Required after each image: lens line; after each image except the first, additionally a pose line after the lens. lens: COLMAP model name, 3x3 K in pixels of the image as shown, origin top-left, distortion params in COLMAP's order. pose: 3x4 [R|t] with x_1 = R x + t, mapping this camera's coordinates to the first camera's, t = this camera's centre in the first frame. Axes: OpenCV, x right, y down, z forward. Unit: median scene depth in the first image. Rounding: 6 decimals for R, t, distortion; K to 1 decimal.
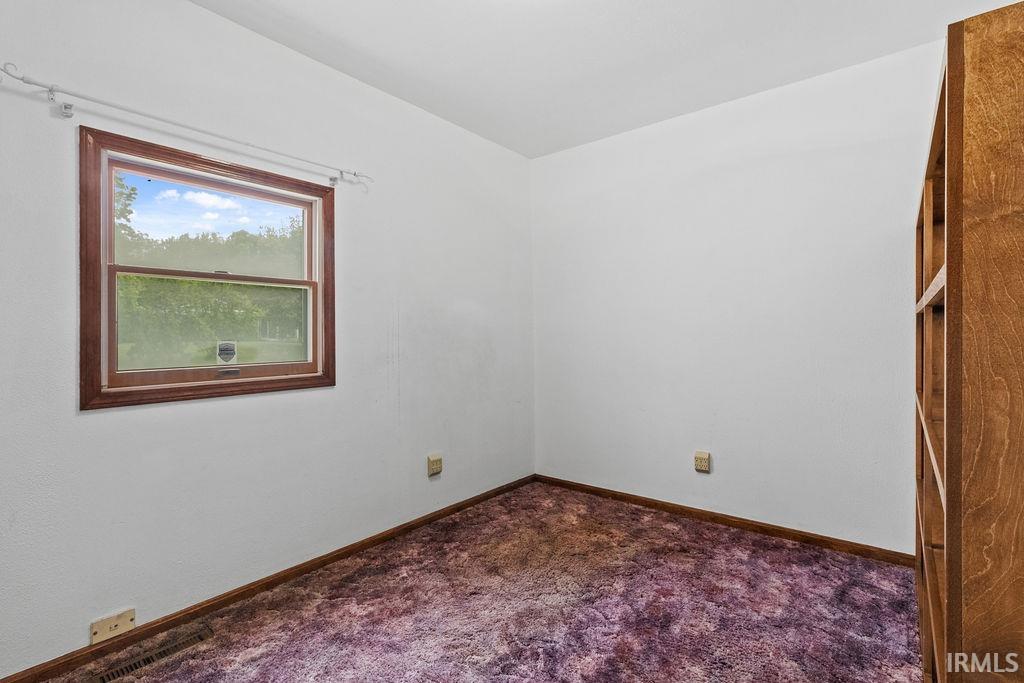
lens RADIAL K [[480.7, 0, 512.7], [0, 480.7, 334.5], [0, 0, 1]] dist [0.004422, 0.001275]
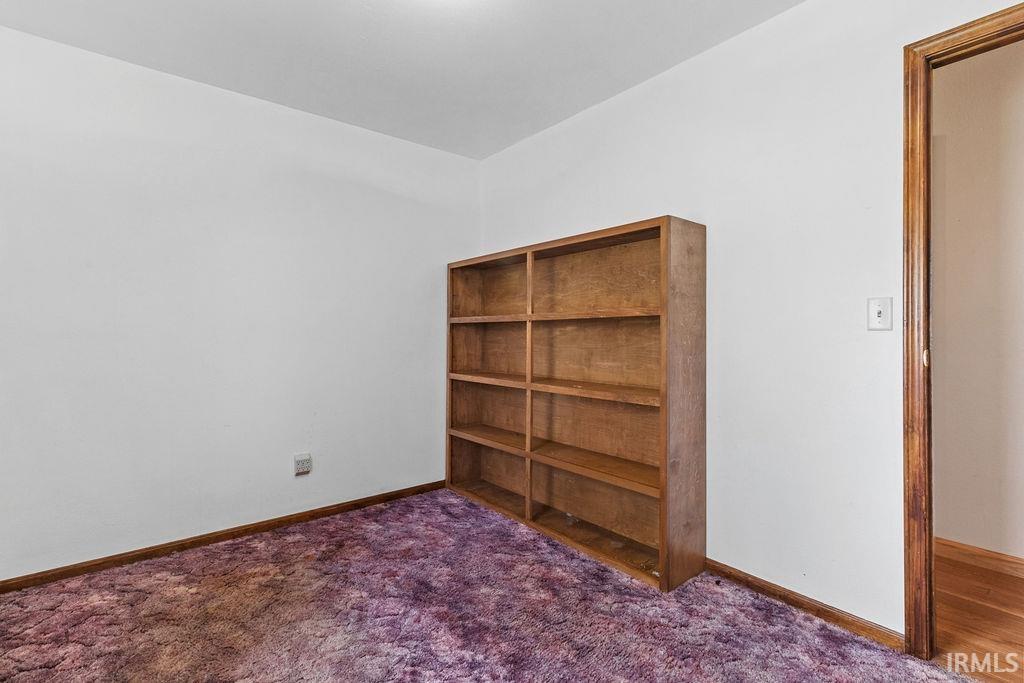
lens RADIAL K [[480.7, 0, 513.1], [0, 480.7, 341.8], [0, 0, 1]] dist [0.004422, 0.001275]
pose [[0.204855, -0.006151, 0.978773, -0.574596], [0.003081, 0.999979, 0.005639, 0.004422], [-0.978787, 0.001860, 0.204870, 0.418837]]
